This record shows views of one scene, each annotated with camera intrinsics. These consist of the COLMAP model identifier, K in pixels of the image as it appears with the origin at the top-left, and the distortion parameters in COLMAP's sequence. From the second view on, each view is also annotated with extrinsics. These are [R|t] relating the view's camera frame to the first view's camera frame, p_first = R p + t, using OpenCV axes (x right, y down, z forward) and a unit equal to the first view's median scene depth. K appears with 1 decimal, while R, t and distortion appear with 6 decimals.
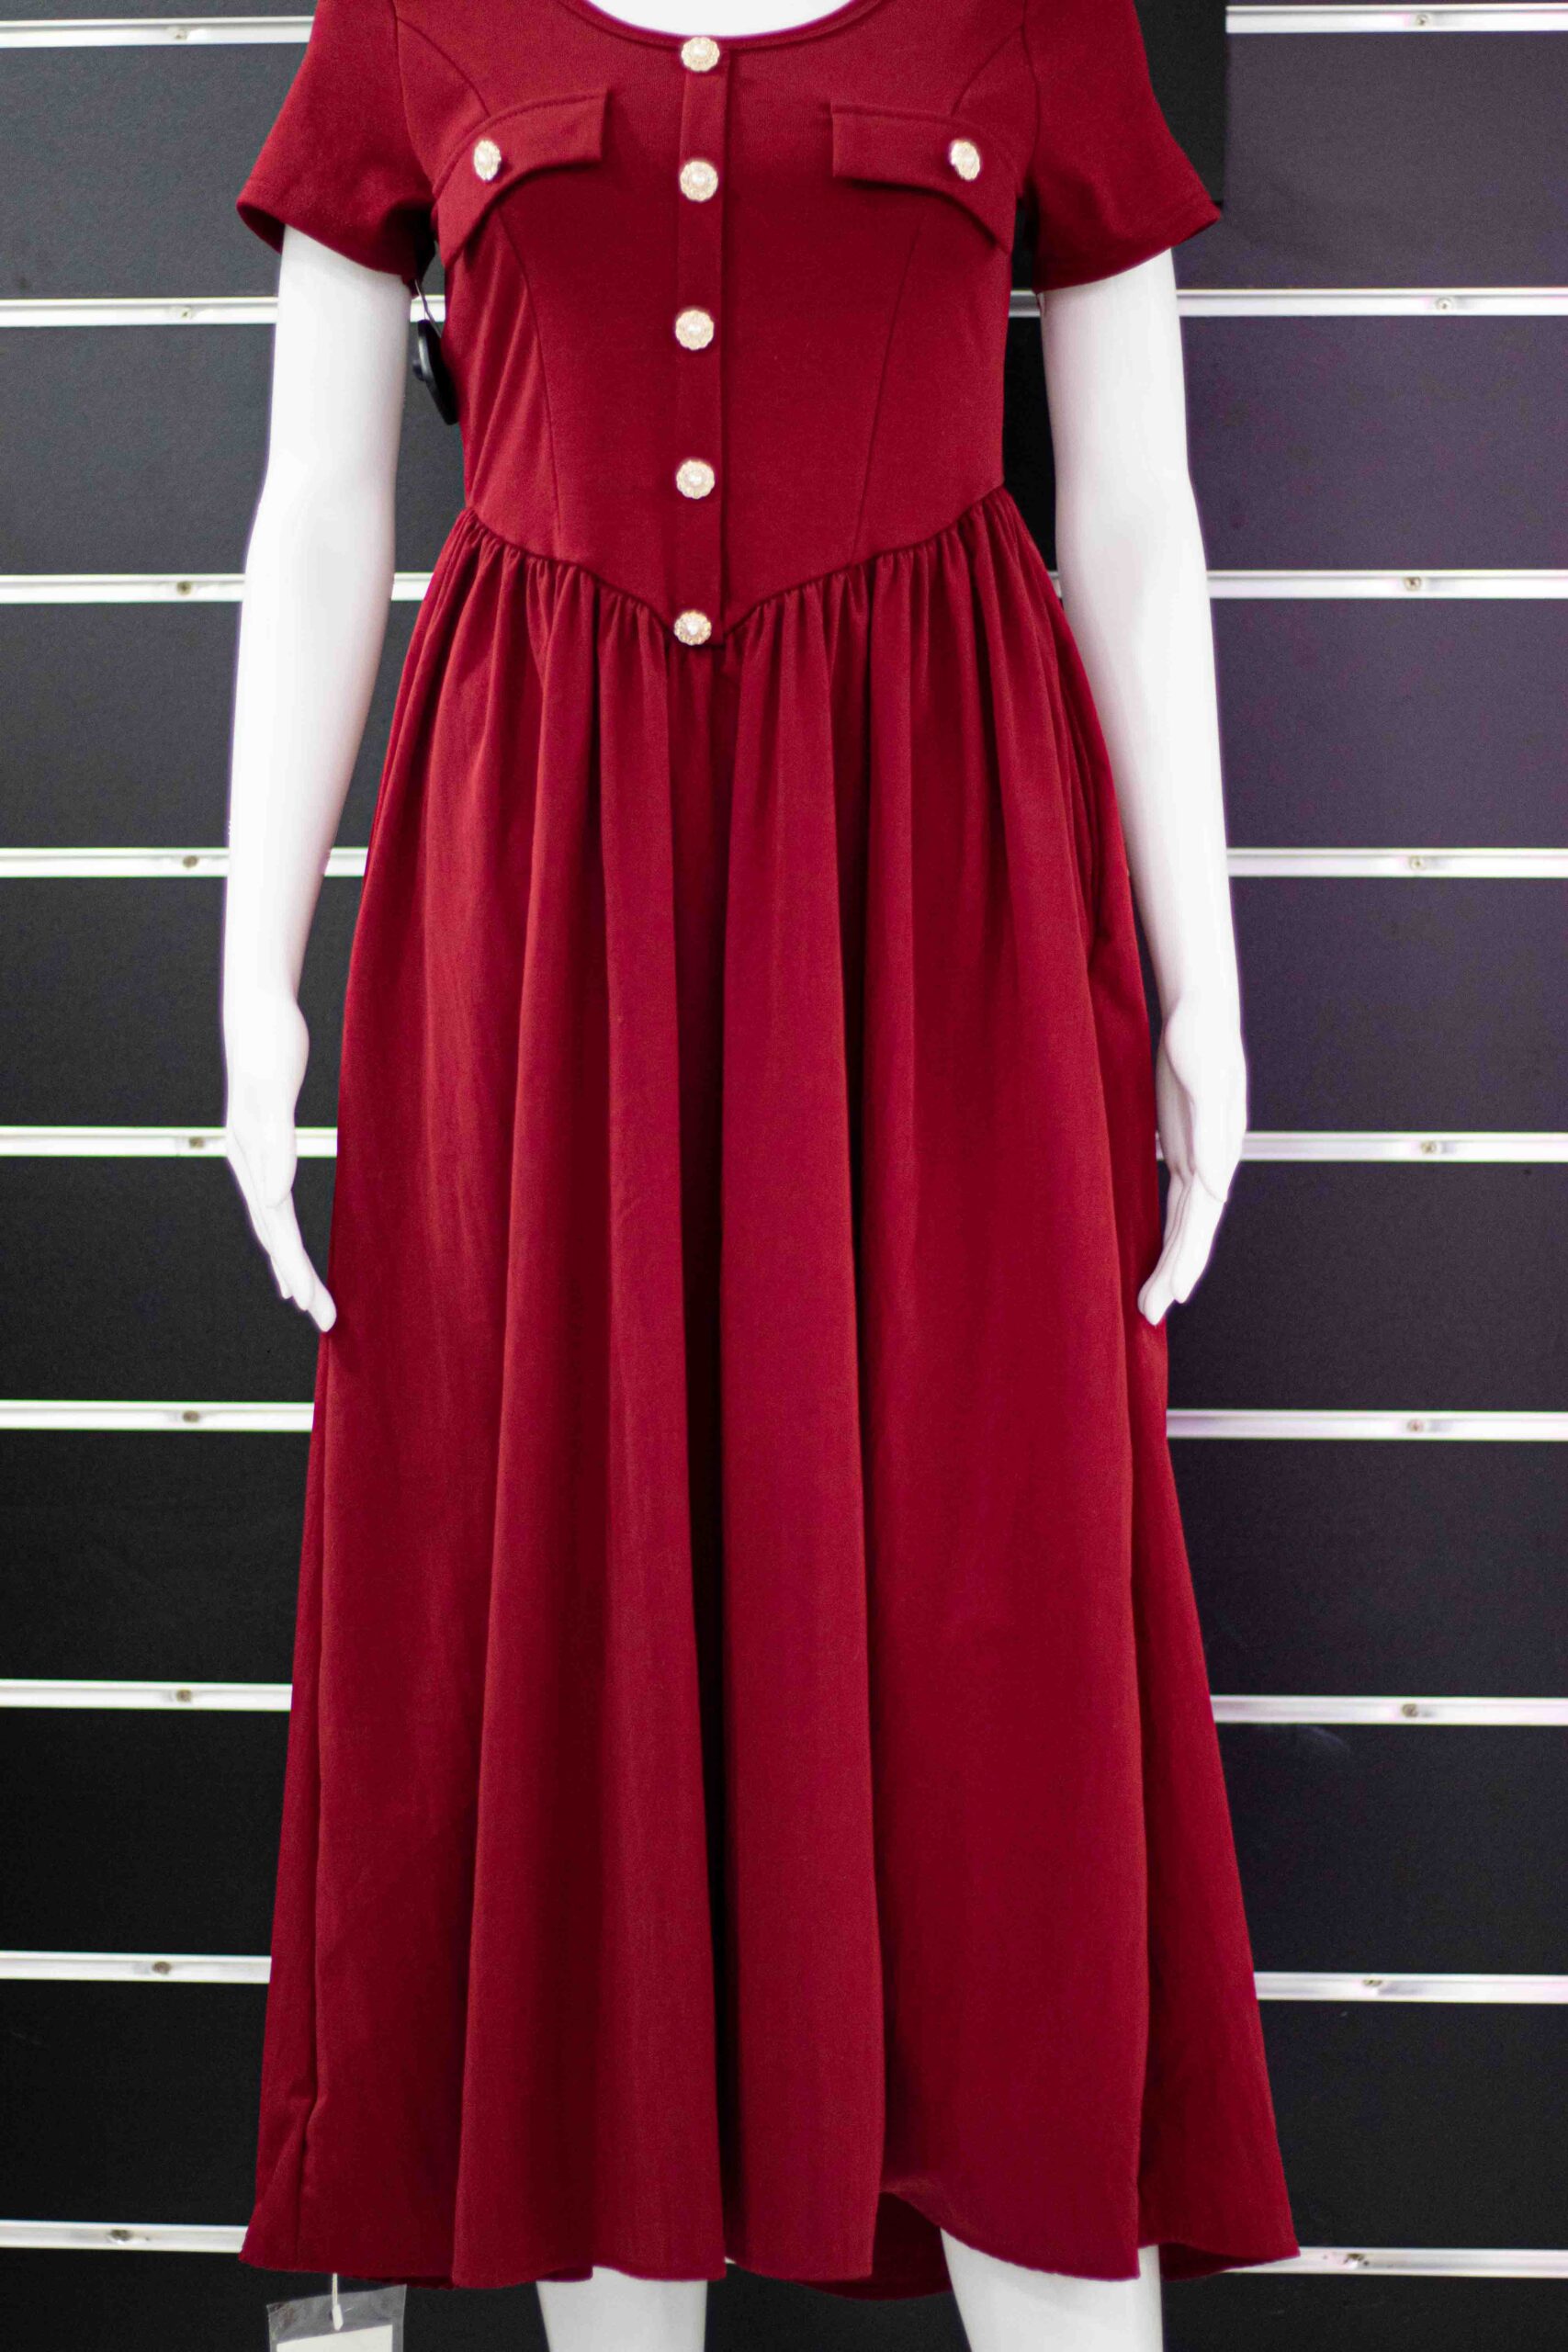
lens RADIAL K [[5557.2, 0, 785.5], [0, 5557.2, 1097.5], [0, 0, 1]] dist [-0.095446, -0.250872]
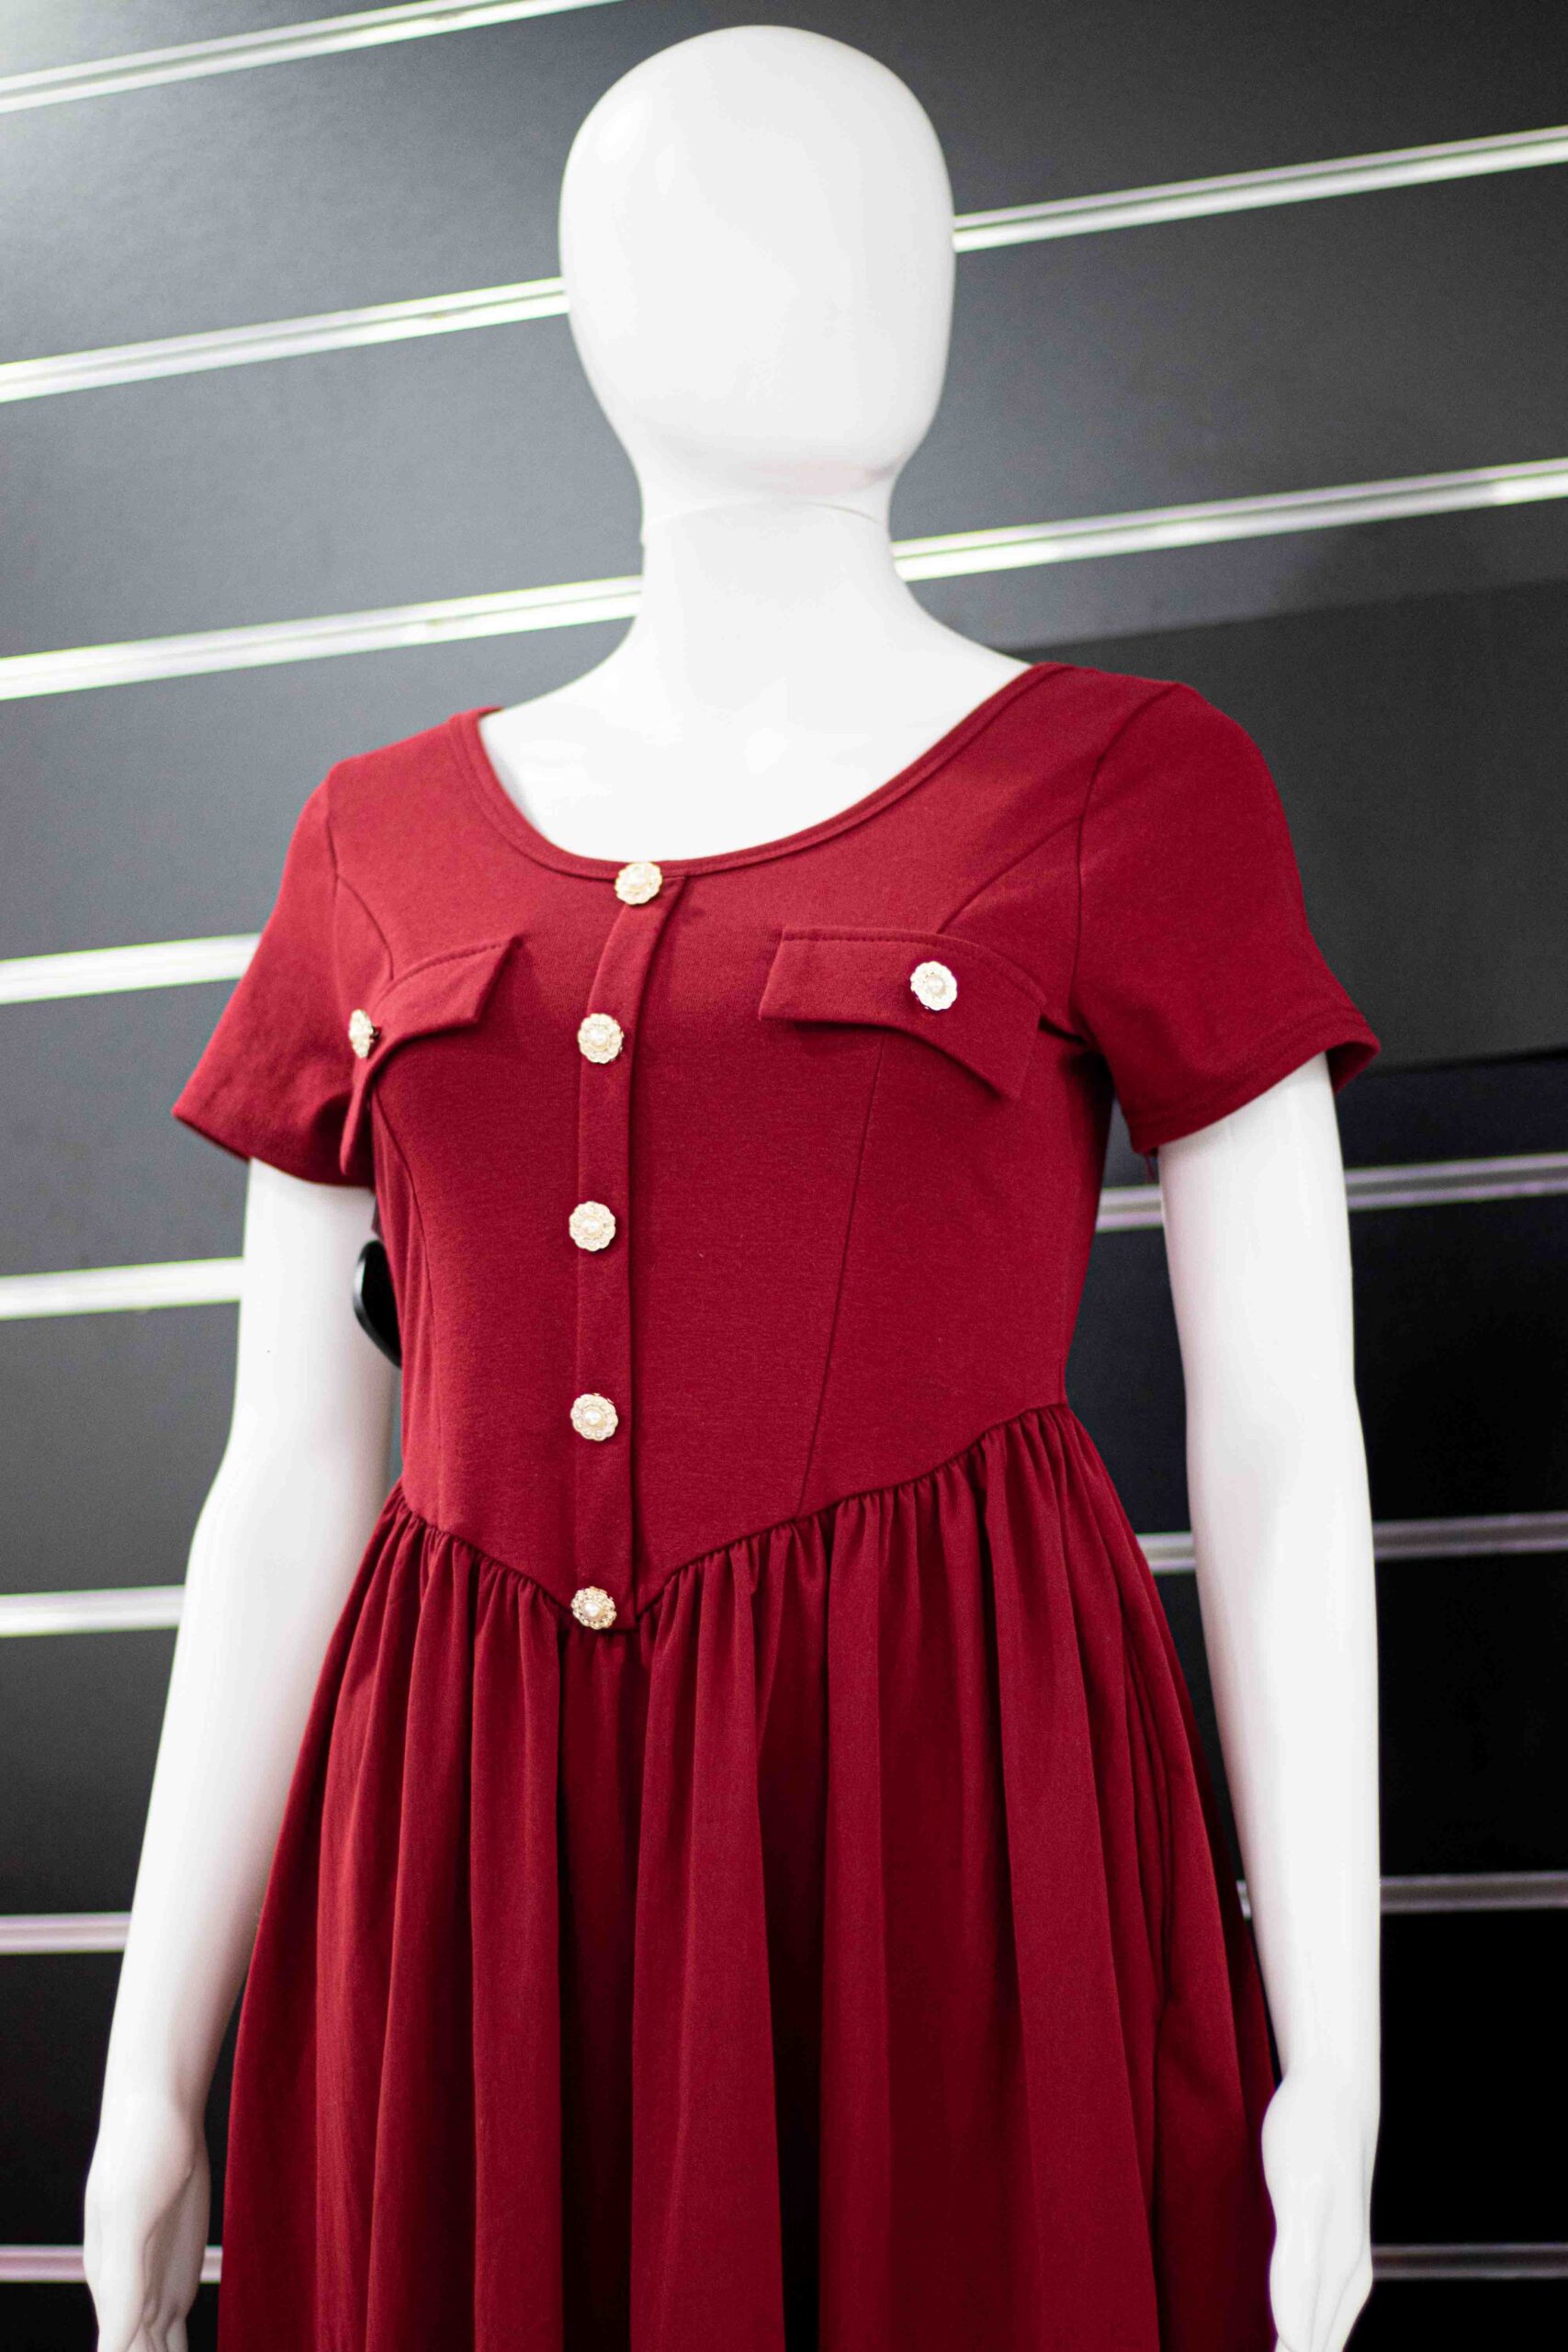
lens RADIAL K [[5557.2, 0, 785.5], [0, 5557.2, 1097.5], [0, 0, 1]] dist [-0.095446, -0.250872]
pose [[0.944956, -0.074134, -0.318689, 0.257223], [0.013296, 0.981890, -0.188986, -0.007861], [0.326928, 0.174347, 0.928828, 0.275632]]
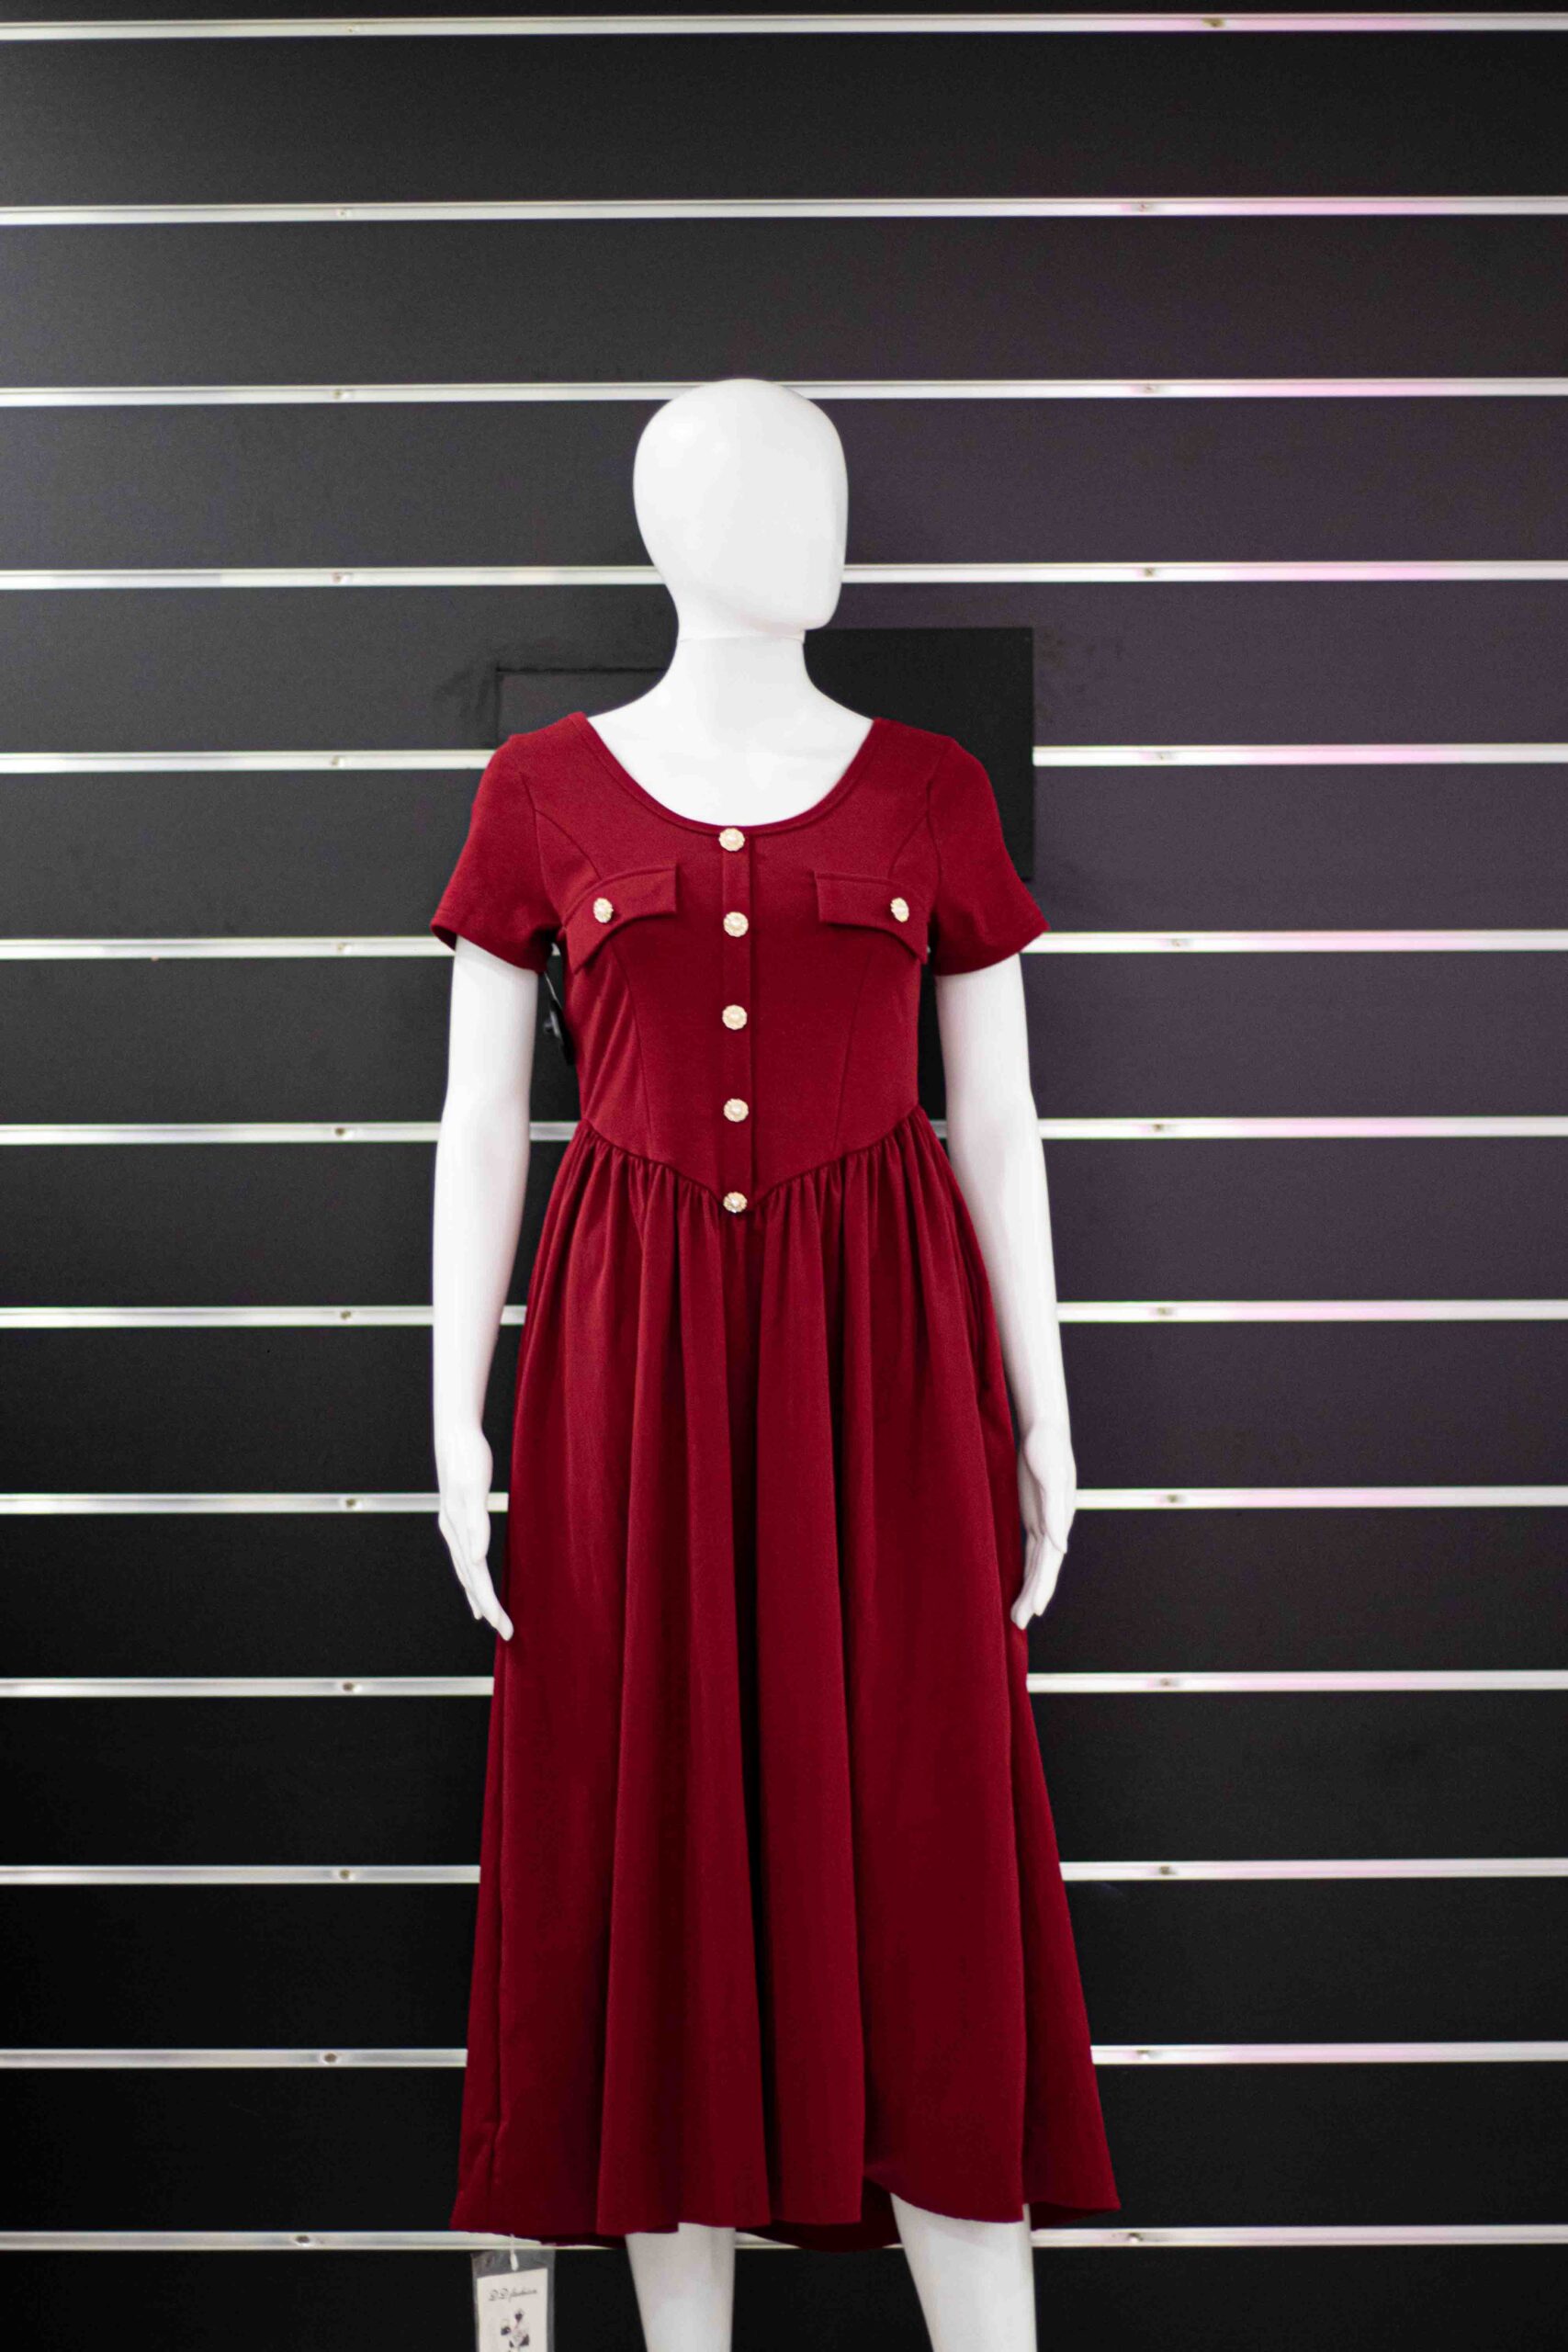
lens RADIAL K [[5705.1, 0, 784.0], [0, 5705.1, 1176.0], [0, 0, 1]] dist [-0.056740, 0.340131]
pose [[0.997209, -0.007760, 0.074256, -0.124487], [0.009273, 0.999756, -0.020048, -0.058111], [-0.074082, 0.020681, 0.997038, -0.650363]]
